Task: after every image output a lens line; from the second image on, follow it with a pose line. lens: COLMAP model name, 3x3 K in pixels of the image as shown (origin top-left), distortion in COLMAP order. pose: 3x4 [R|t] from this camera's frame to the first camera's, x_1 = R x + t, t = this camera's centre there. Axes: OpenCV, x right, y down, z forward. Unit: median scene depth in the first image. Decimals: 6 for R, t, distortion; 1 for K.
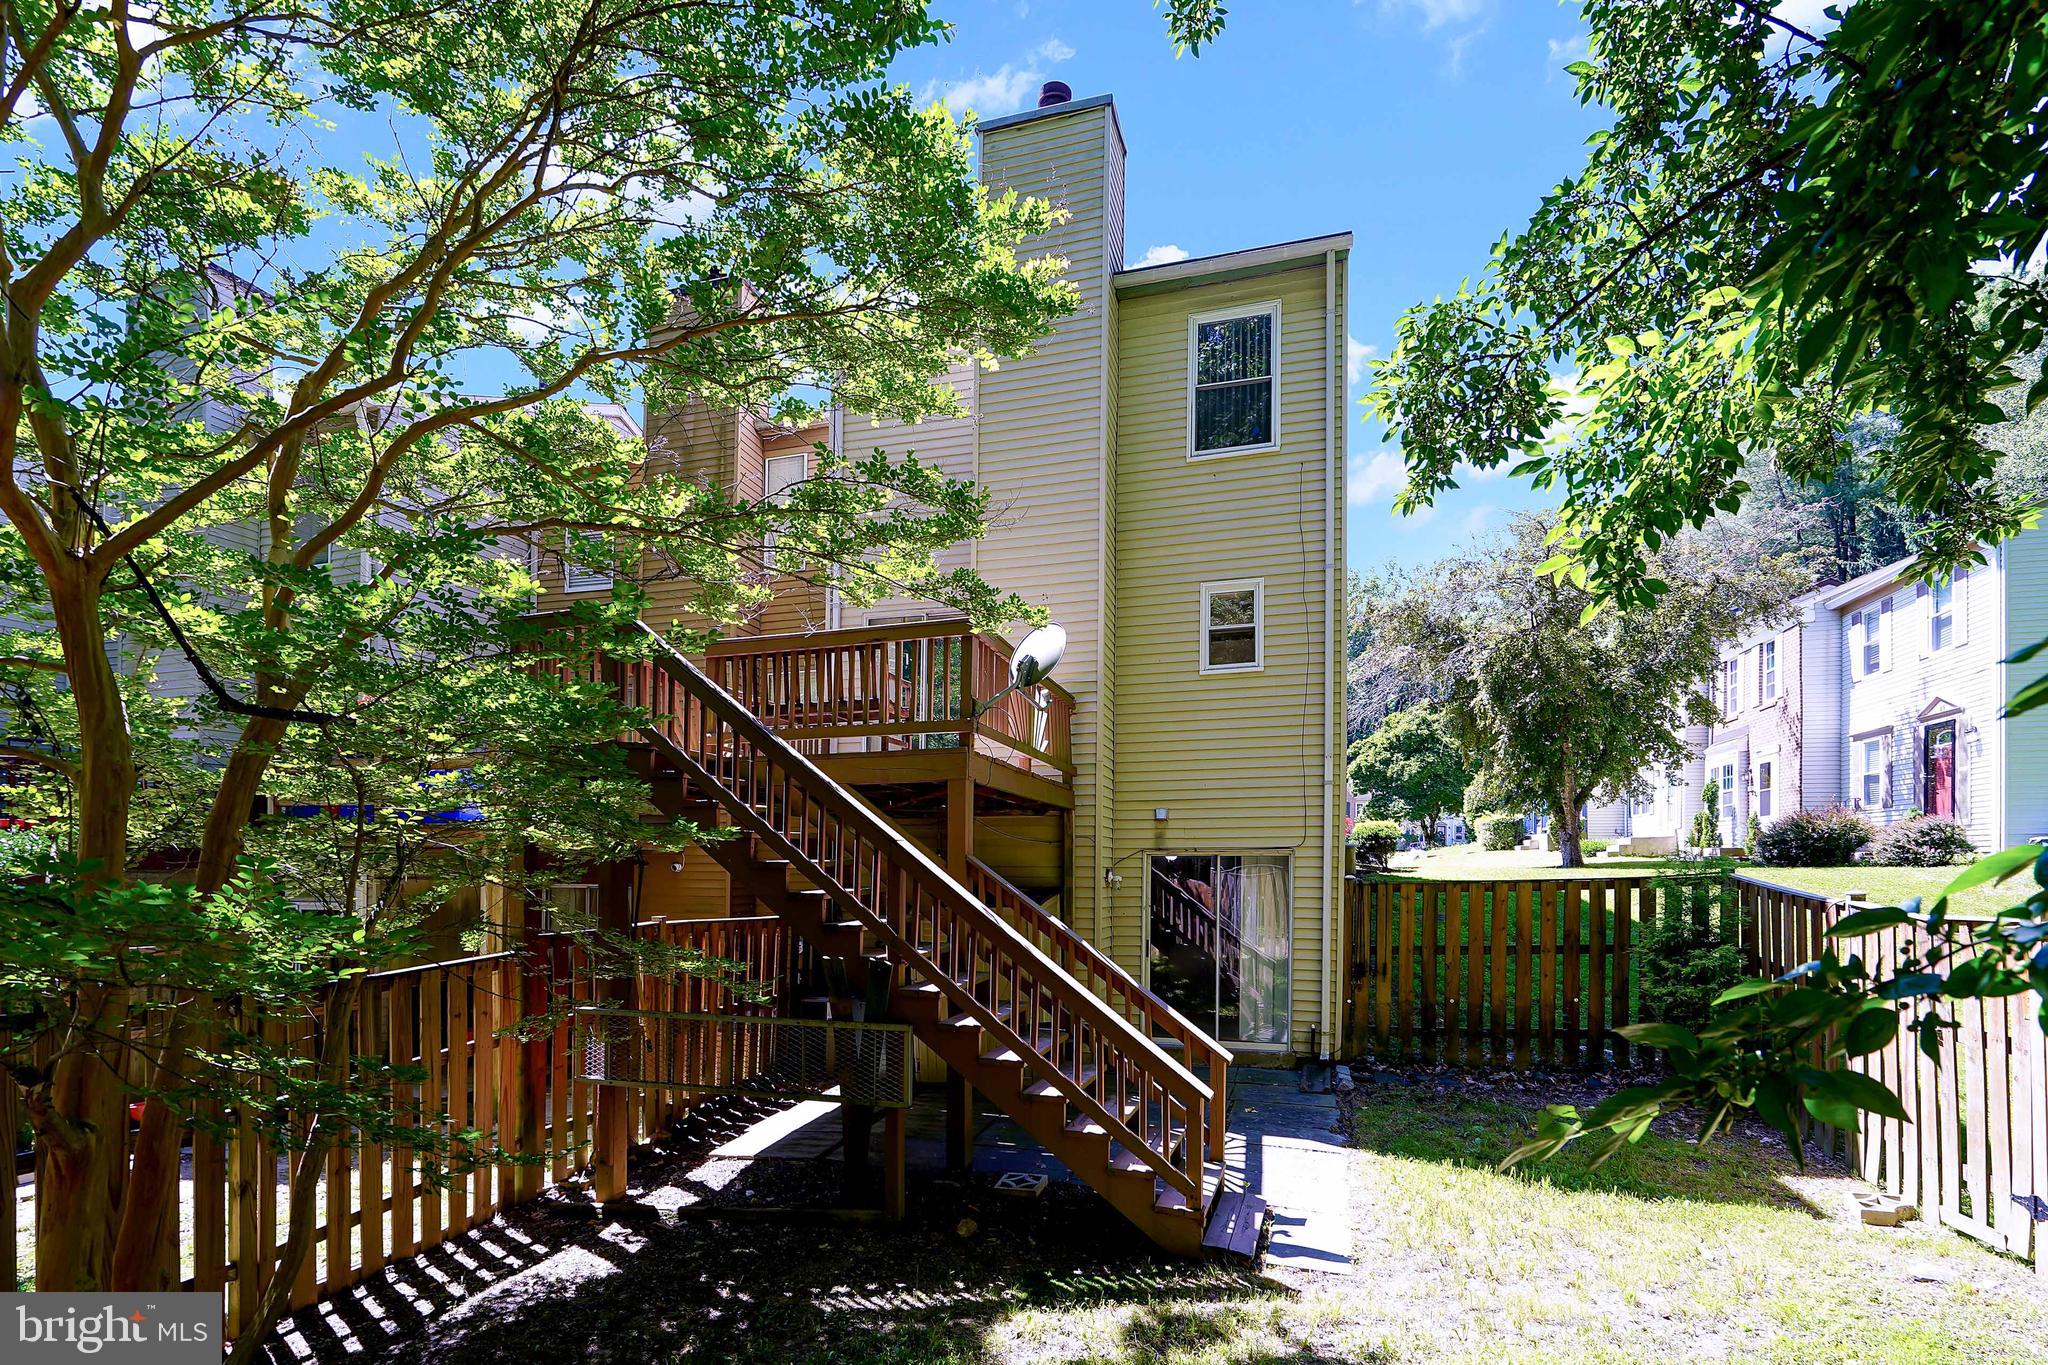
lens RADIAL K [[986.8, 0, 1022.3], [0, 986.8, 862.9], [0, 0, 1]] dist [0.000846, 0.000343]
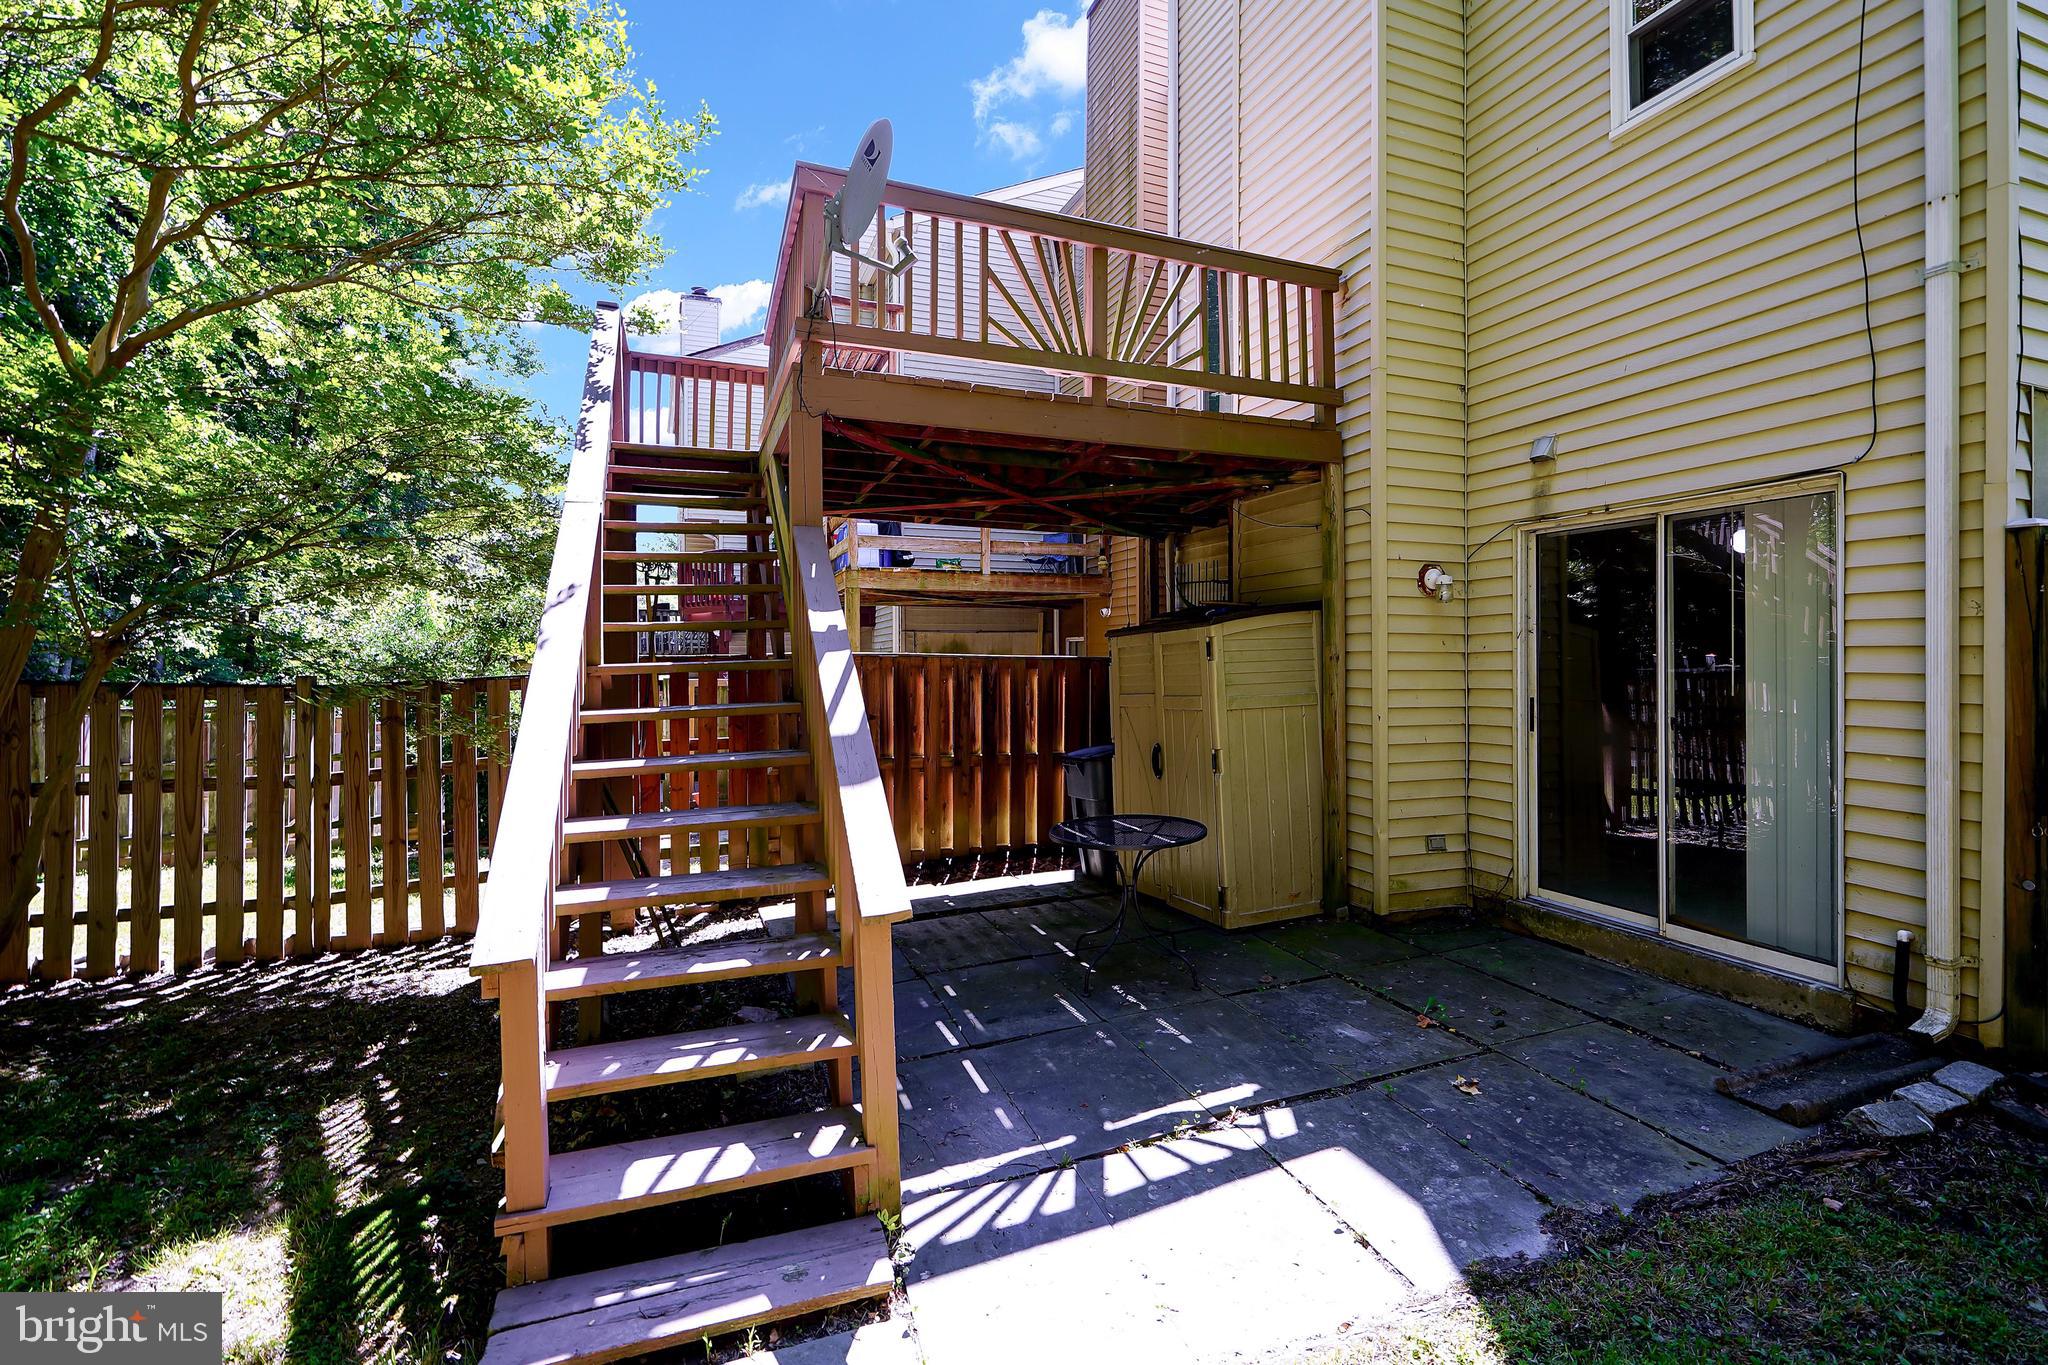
lens RADIAL K [[929.9, 0, 1042.7], [0, 929.9, 653.2], [0, 0, 1]] dist [0.001735, 0.001329]
pose [[0.613368, -0.010053, -0.789733, 0.377079], [0.009089, 0.999943, -0.005670, 0.058648], [0.789745, -0.003700, 0.613424, 0.531881]]
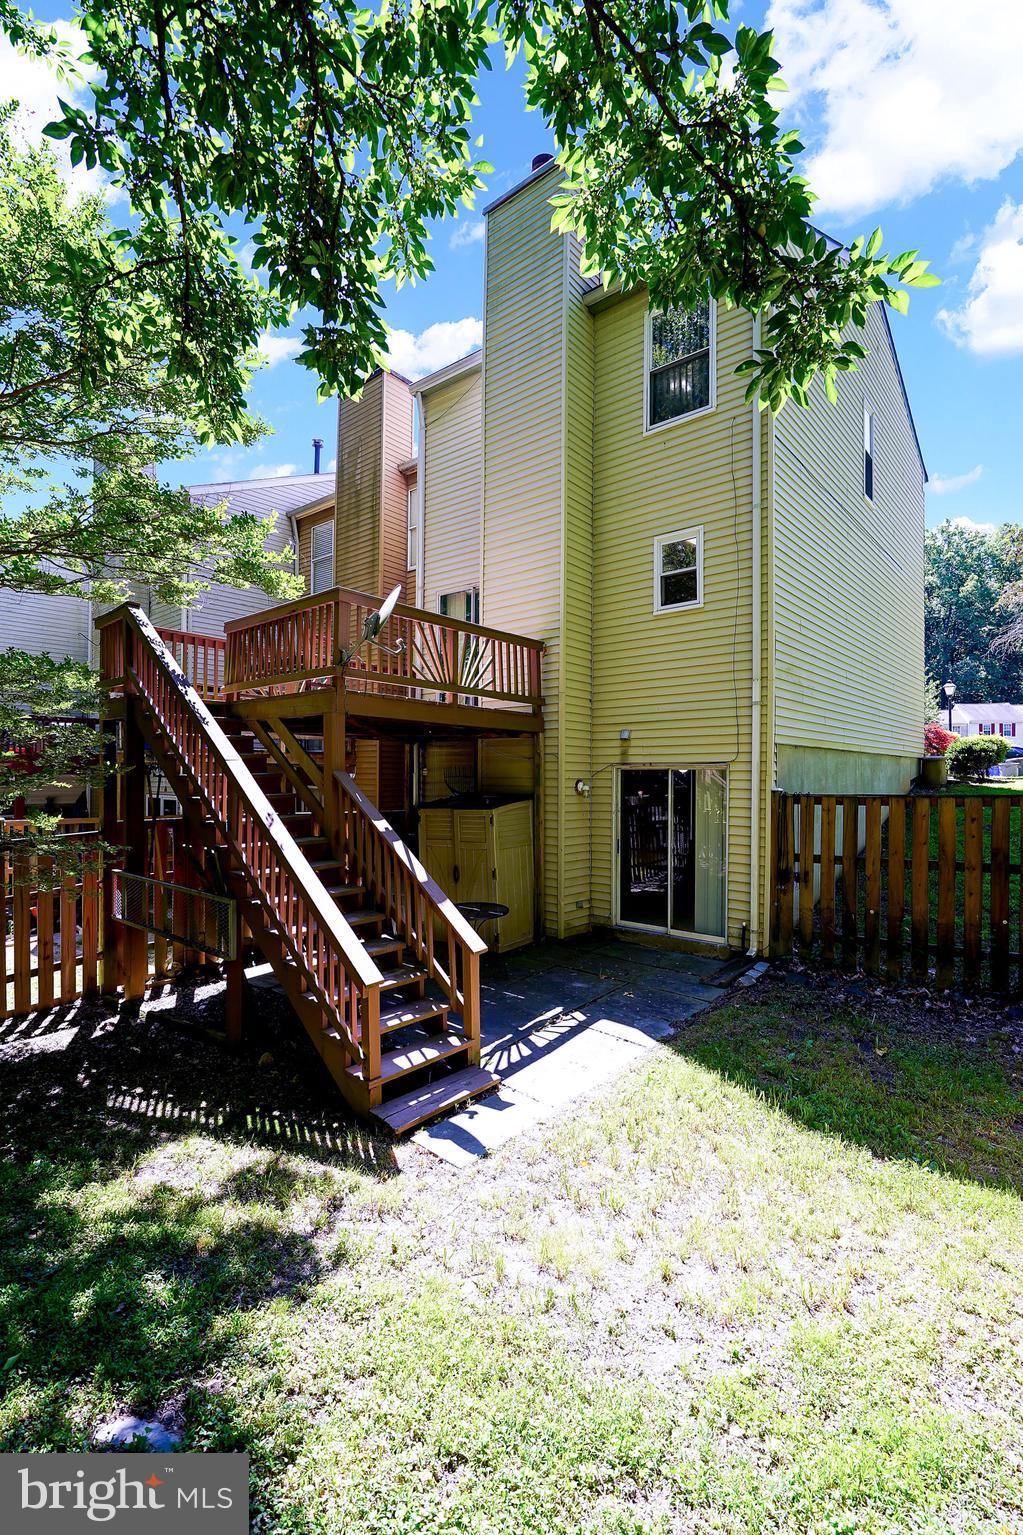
lens RADIAL K [[693.0, 0, 511.5], [0, 693.0, 767.5], [0, 0, 1]] dist [-0.004011, -0.000022]
pose [[0.913954, 0.000580, -0.405817, 0.373895], [-0.002232, 0.999991, -0.003597, -0.006389], [0.405811, 0.004194, 0.913947, 0.185600]]
